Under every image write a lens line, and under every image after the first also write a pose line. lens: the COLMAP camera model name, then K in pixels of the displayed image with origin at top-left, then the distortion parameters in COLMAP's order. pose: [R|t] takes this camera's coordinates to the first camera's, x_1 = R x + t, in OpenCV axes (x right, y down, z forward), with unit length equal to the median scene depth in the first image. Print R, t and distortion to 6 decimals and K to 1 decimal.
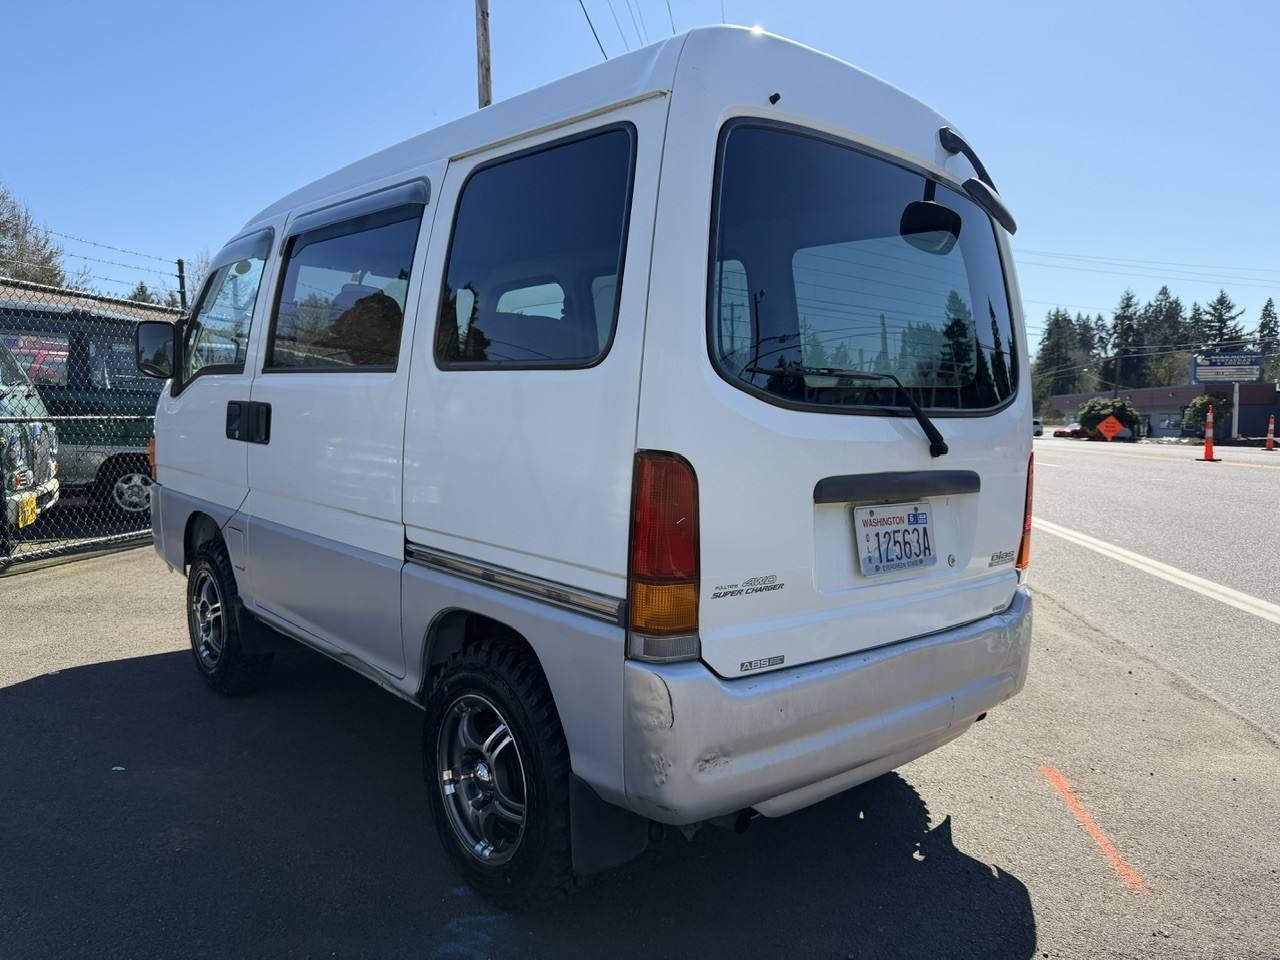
lens RADIAL K [[902.7, 0, 679.6], [0, 902.7, 470.0], [0, 0, 1]] dist [0.024068, -0.012633]
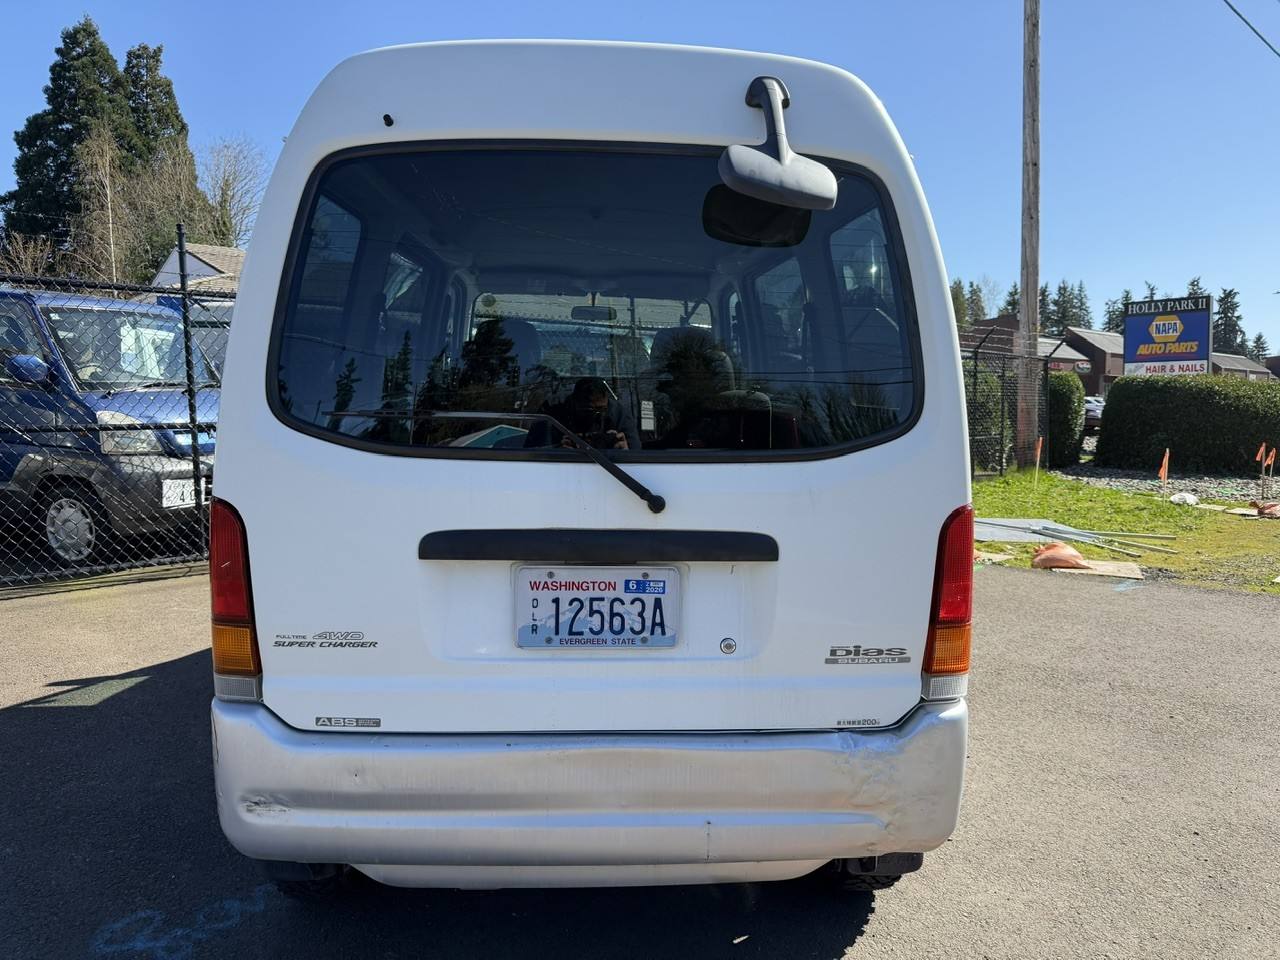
lens RADIAL K [[902.7, 0, 646.6], [0, 902.7, 472.7], [0, 0, 1]] dist [0.024068, -0.012633]
pose [[0.758068, 0.036735, -0.651140, 0.802953], [-0.024335, 0.999310, 0.028047, -0.071124], [0.651721, -0.005415, 0.758439, 0.405843]]
